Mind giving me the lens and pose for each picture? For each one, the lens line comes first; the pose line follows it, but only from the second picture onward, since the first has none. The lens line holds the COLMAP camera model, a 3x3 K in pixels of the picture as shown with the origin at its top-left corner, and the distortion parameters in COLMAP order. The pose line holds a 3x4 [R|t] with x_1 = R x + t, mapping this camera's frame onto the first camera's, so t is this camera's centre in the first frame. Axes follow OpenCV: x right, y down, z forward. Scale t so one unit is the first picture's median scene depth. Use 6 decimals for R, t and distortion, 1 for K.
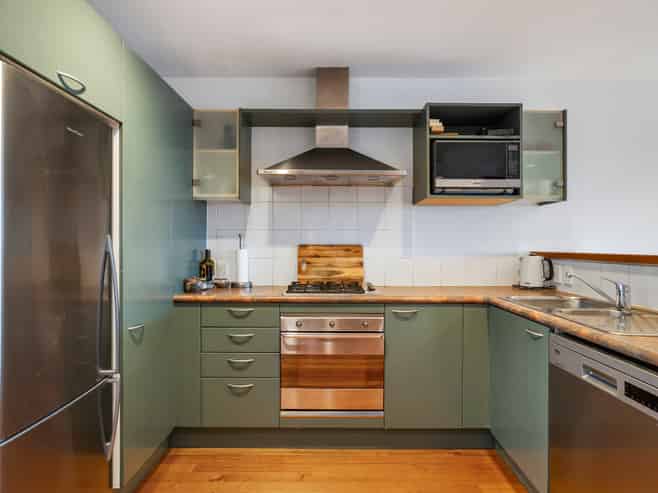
lens RADIAL K [[396.2, 0, 329.0], [0, 396.2, 246.5], [0, 0, 1]] dist [-0.019022, 0.000926]
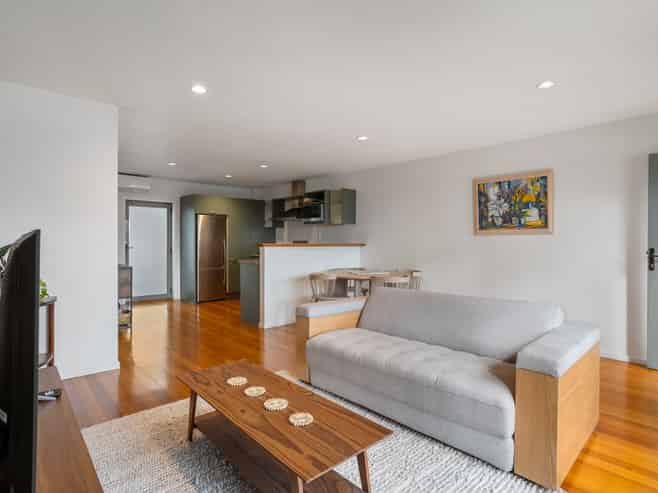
lens RADIAL K [[349.1, 0, 328.4], [0, 349.1, 243.3], [0, 0, 1]] dist [-0.002715, 0.000091]
pose [[0.679535, 0.006374, -0.733615, 2.114420], [-0.004928, 0.999979, 0.004123, 0.007373], [0.733626, 0.000813, 0.679553, -0.624696]]
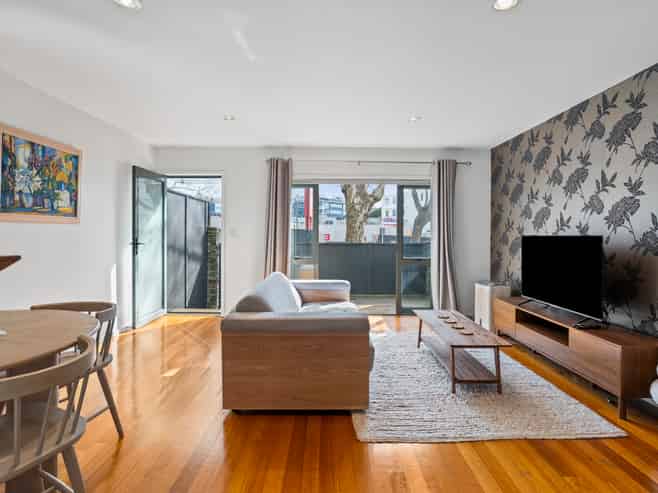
lens RADIAL K [[349.1, 0, 328.4], [0, 349.1, 243.3], [0, 0, 1]] dist [-0.002715, 0.000091]
pose [[-0.004439, -0.028632, 0.999580, 0.392044], [-0.002422, 0.999587, 0.028622, 0.003165], [-0.999987, -0.002294, -0.004506, 0.139345]]
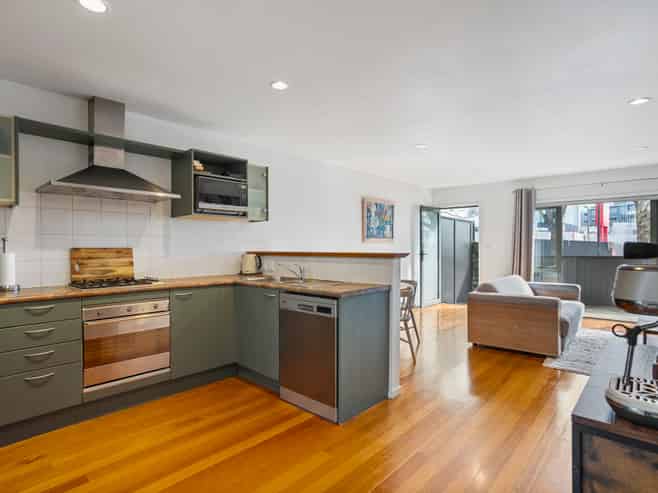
lens RADIAL K [[349.1, 0, 328.4], [0, 349.1, 243.3], [0, 0, 1]] dist [-0.002715, 0.000091]
pose [[0.678722, 0.003617, 0.734387, -0.319770], [0.007448, 0.999903, -0.011808, -0.001014], [-0.734358, 0.013484, 0.678629, -0.203775]]
